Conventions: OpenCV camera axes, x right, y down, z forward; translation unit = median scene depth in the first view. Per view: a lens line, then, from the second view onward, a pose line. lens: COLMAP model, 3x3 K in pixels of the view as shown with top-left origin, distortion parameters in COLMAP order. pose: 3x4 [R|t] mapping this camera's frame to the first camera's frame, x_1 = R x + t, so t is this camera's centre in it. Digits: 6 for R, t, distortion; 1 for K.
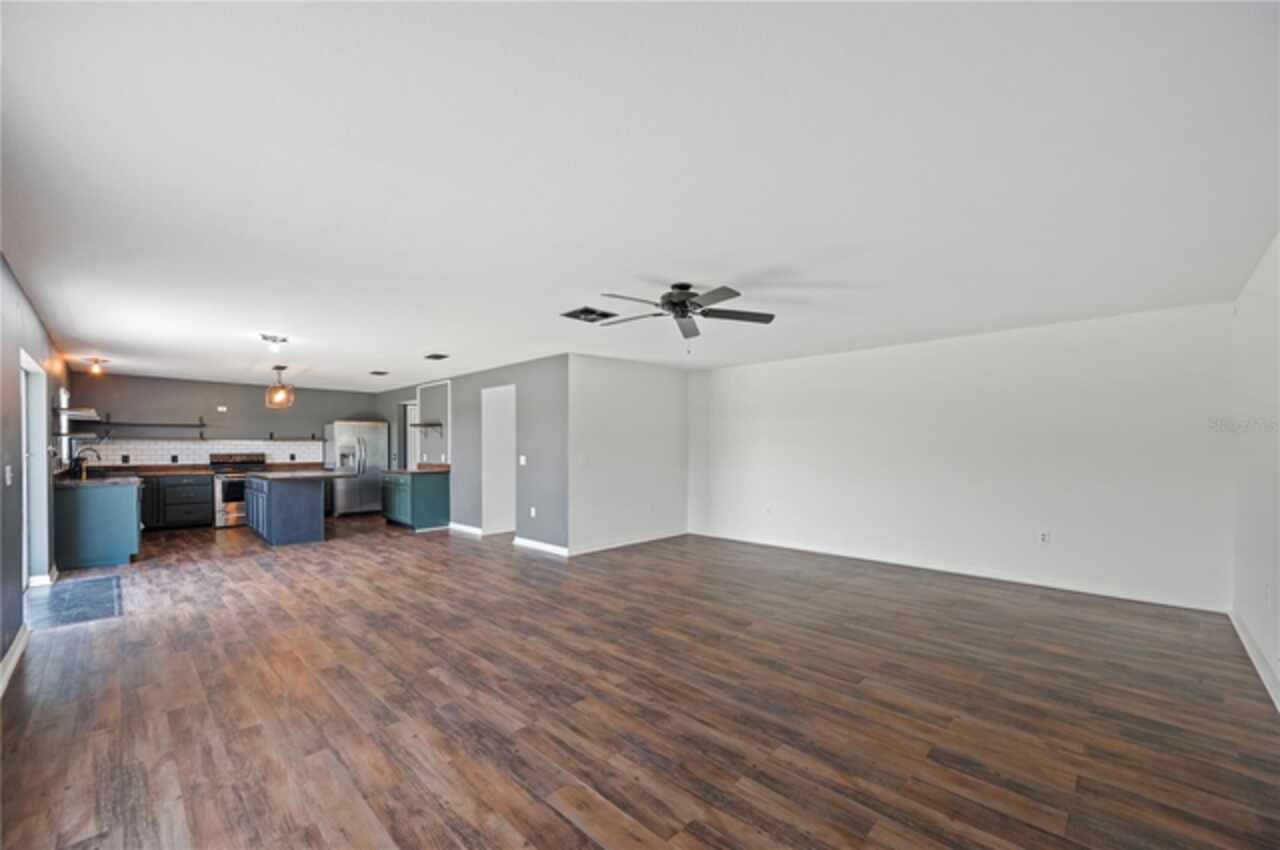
lens RADIAL K [[508.6, 0, 637.8], [0, 508.6, 449.0], [0, 0, 1]] dist [-0.001226, -0.000048]
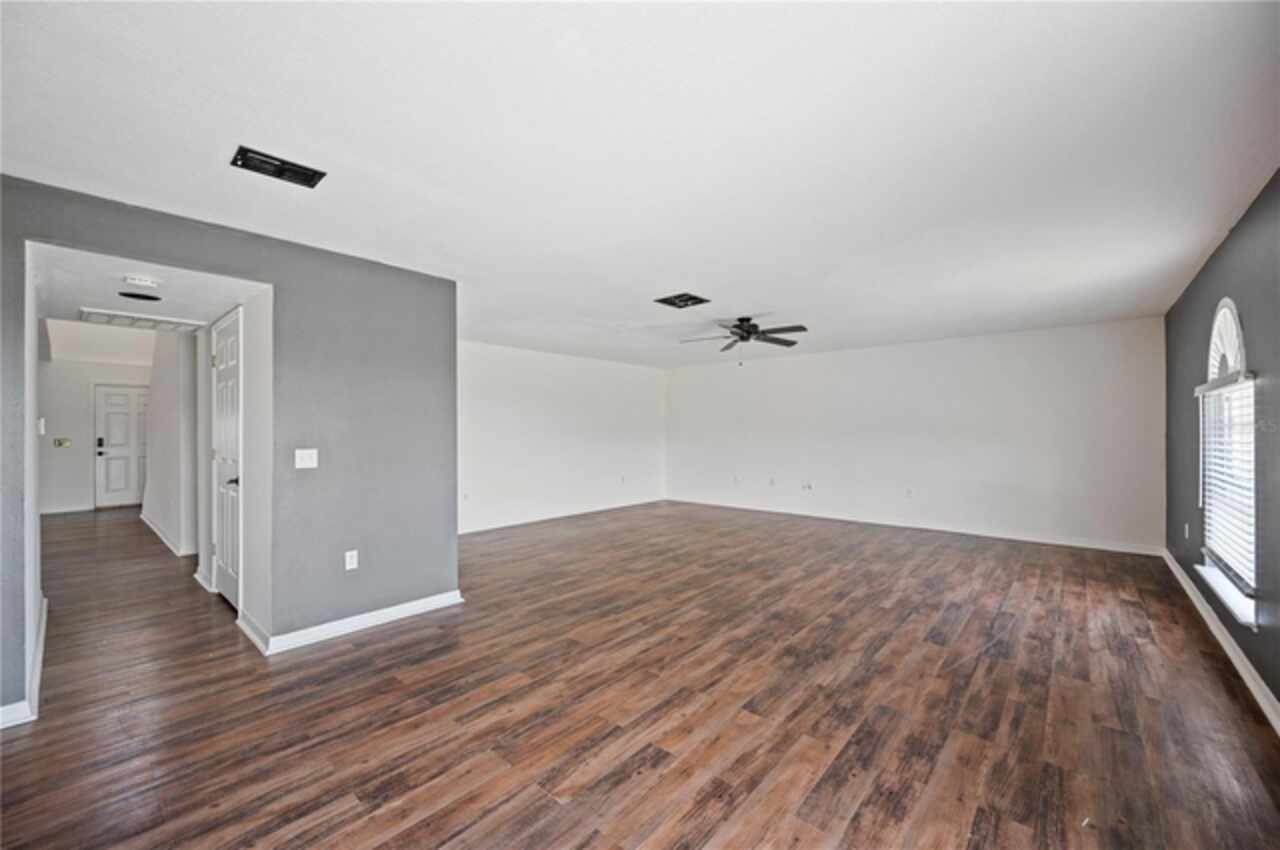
lens RADIAL K [[508.6, 0, 644.1], [0, 508.6, 428.3], [0, 0, 1]] dist [-0.001226, -0.000048]
pose [[-0.063259, 0.003050, 0.997992, -1.295694], [0.005820, 0.999979, -0.002688, -0.002389], [-0.997980, 0.005639, -0.063275, 1.339606]]
